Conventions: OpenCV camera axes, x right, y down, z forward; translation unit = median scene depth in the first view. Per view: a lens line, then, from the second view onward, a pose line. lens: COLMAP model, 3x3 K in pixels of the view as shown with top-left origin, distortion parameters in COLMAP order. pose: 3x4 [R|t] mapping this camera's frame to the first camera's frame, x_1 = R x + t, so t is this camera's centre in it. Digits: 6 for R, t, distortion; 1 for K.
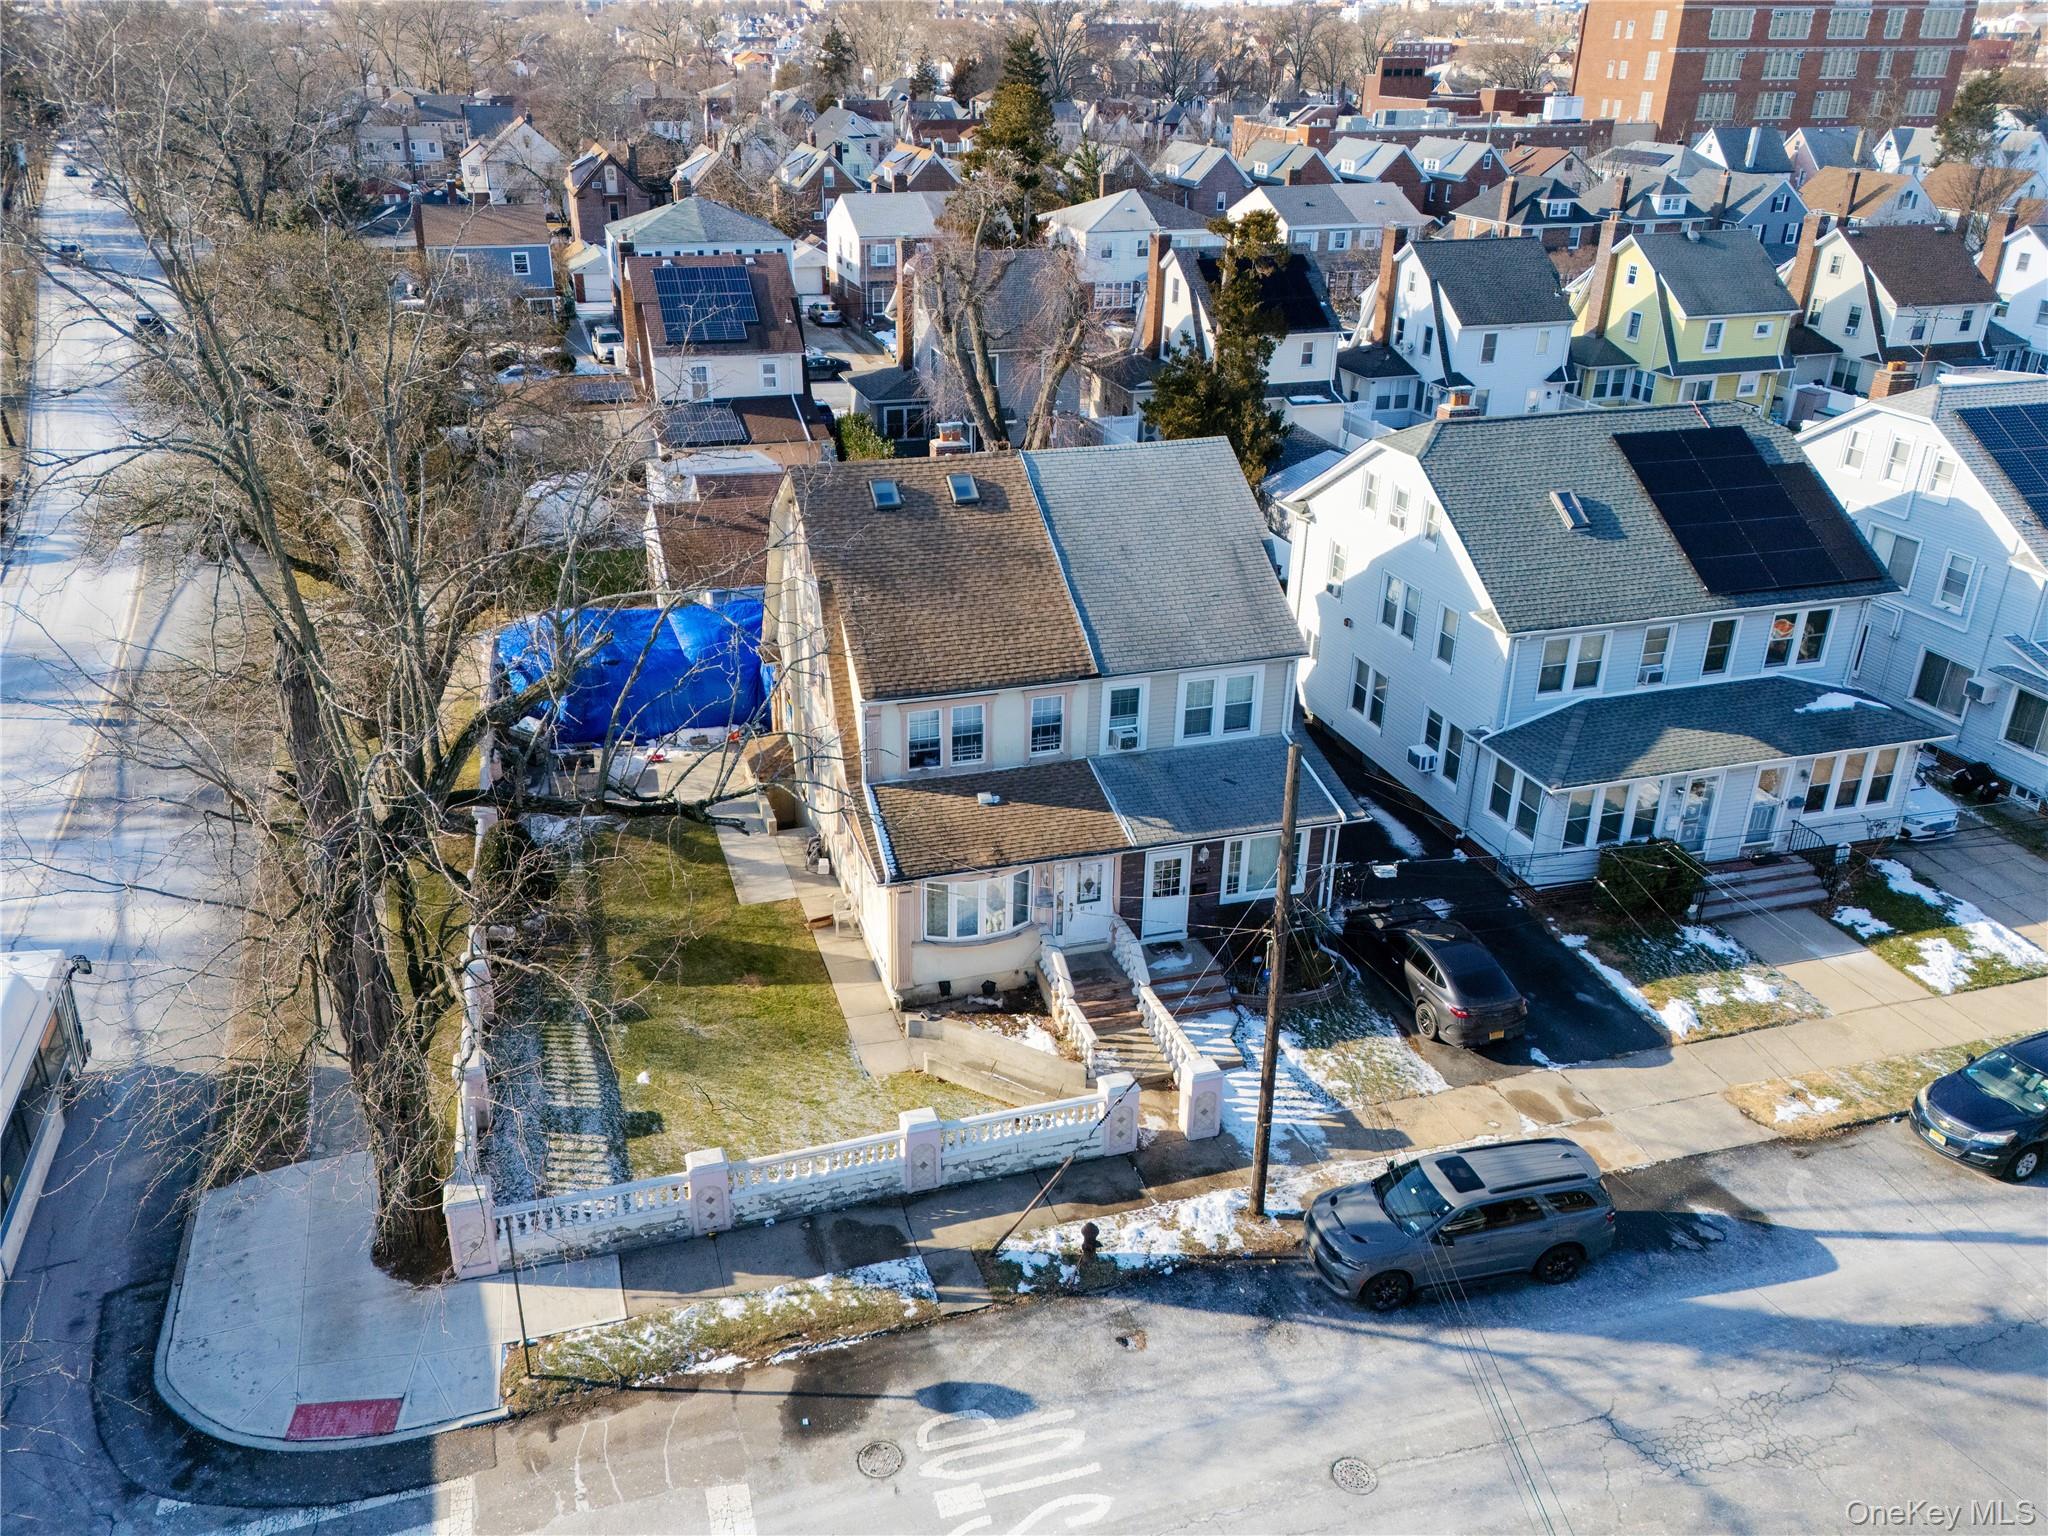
lens RADIAL K [[1610.0, 0, 987.2], [0, 1610.0, 711.4], [0, 0, 1]] dist [0.038952, -0.002490]
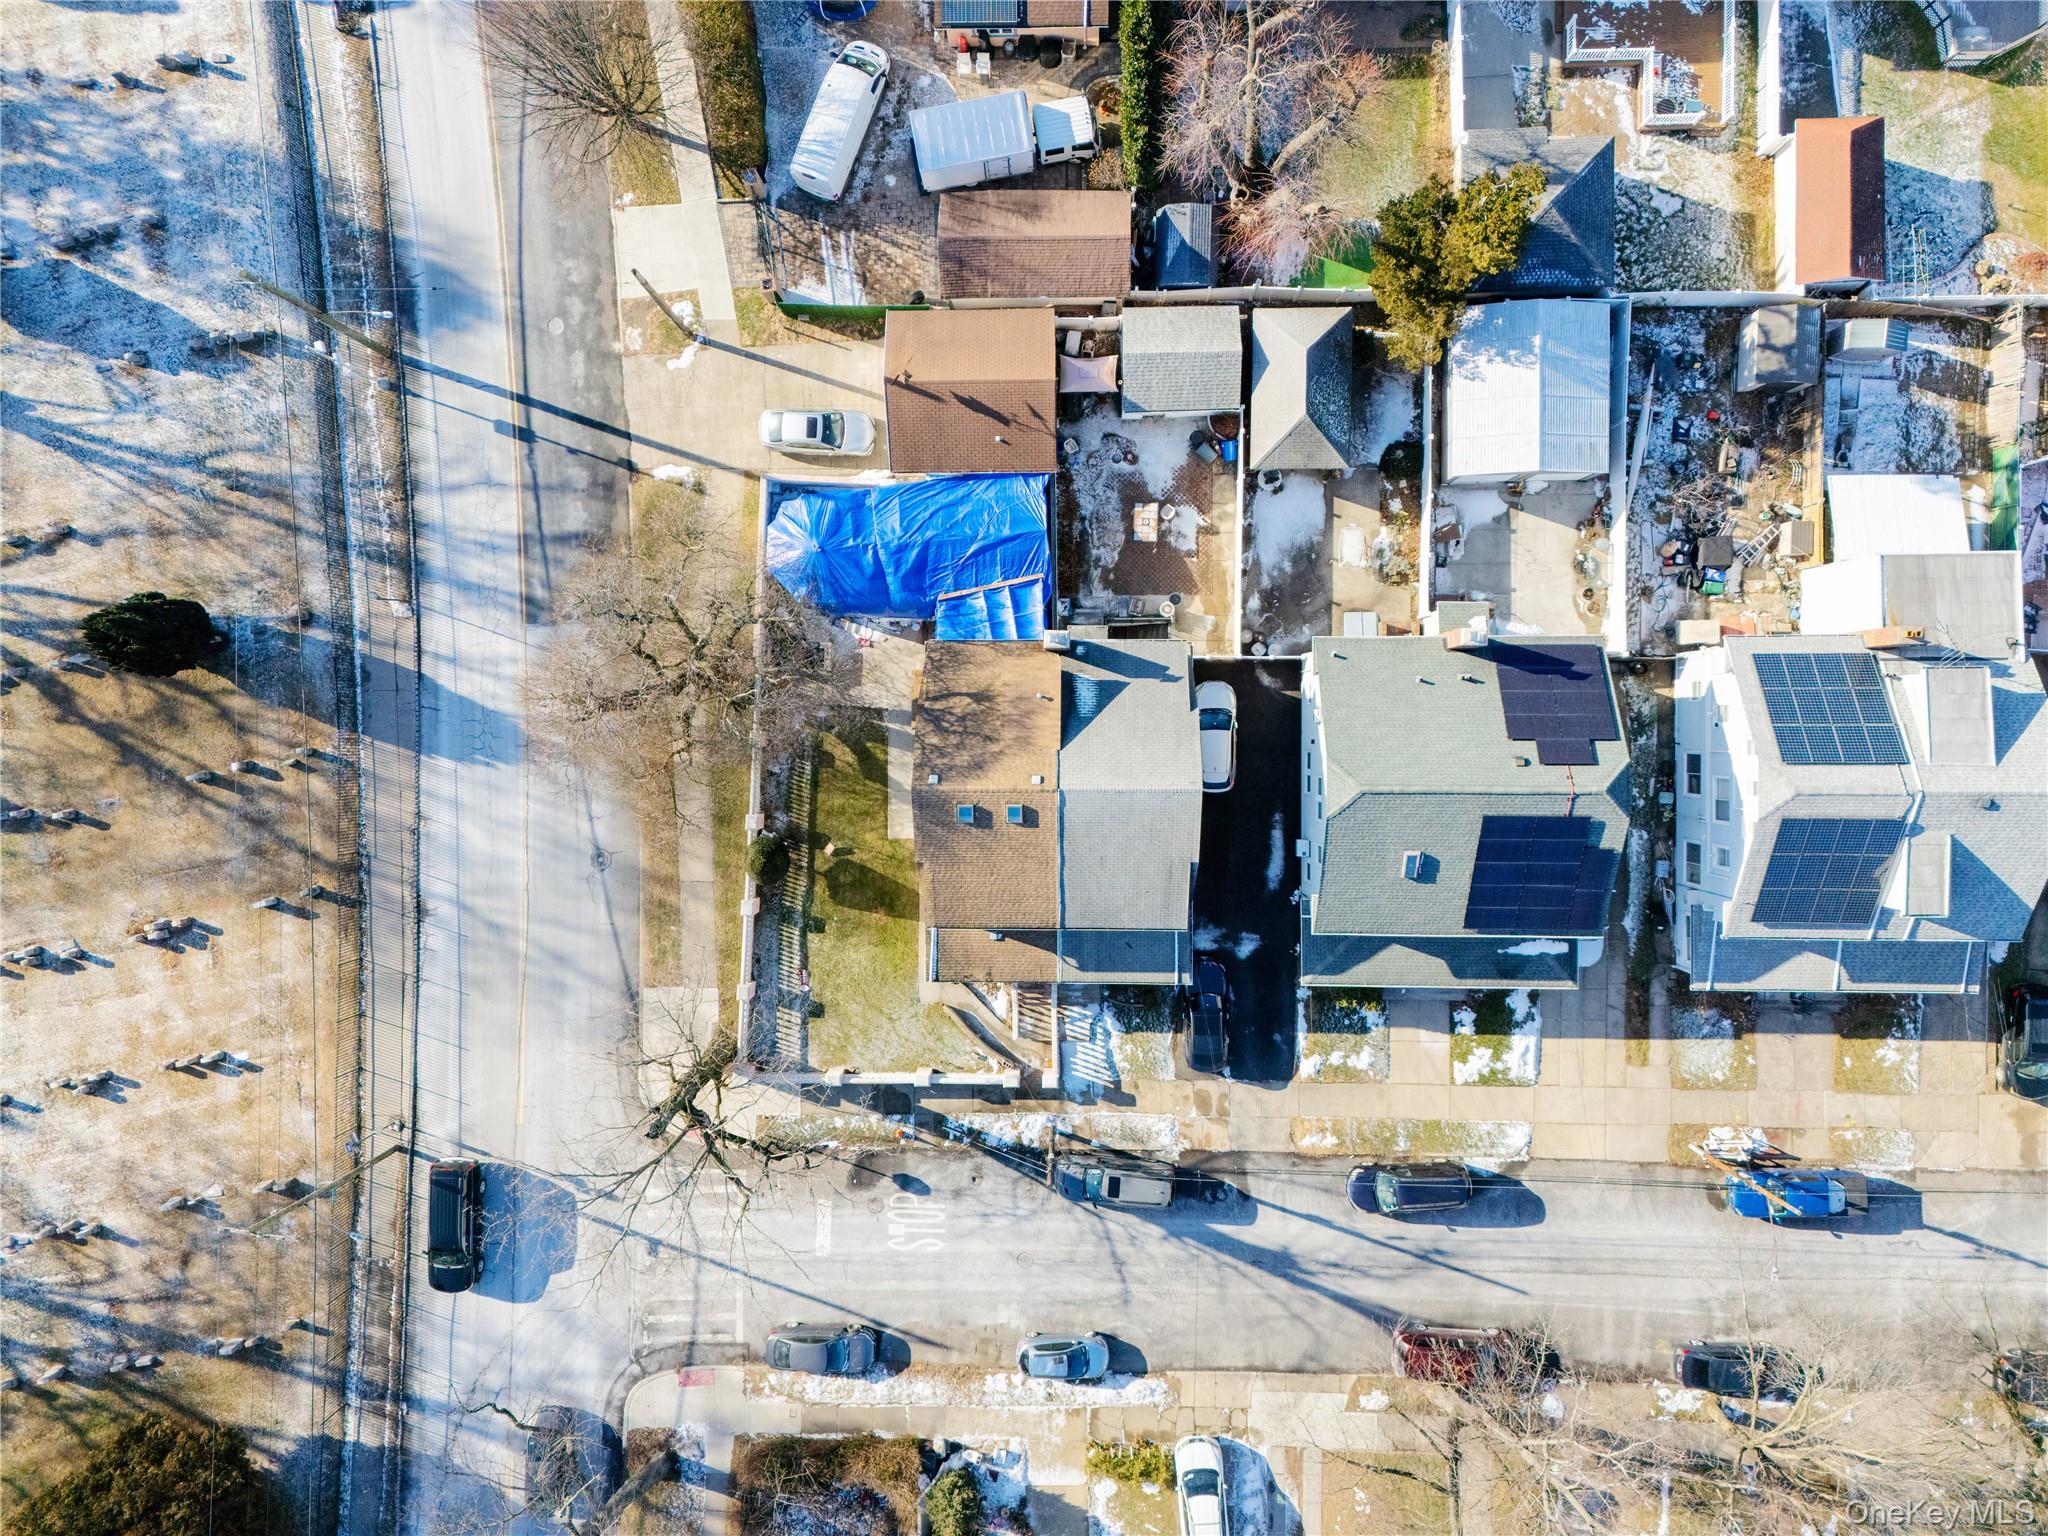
lens RADIAL K [[1508.2, 0, 1024.6], [0, 1508.2, 757.7], [0, 0, 1]] dist [0.040732, -0.006051]
pose [[0.954868, 0.294728, -0.036920, 0.037883], [-0.075898, 0.362265, 0.928980, -1.670888], [0.287171, -0.884251, 0.368284, 0.529857]]
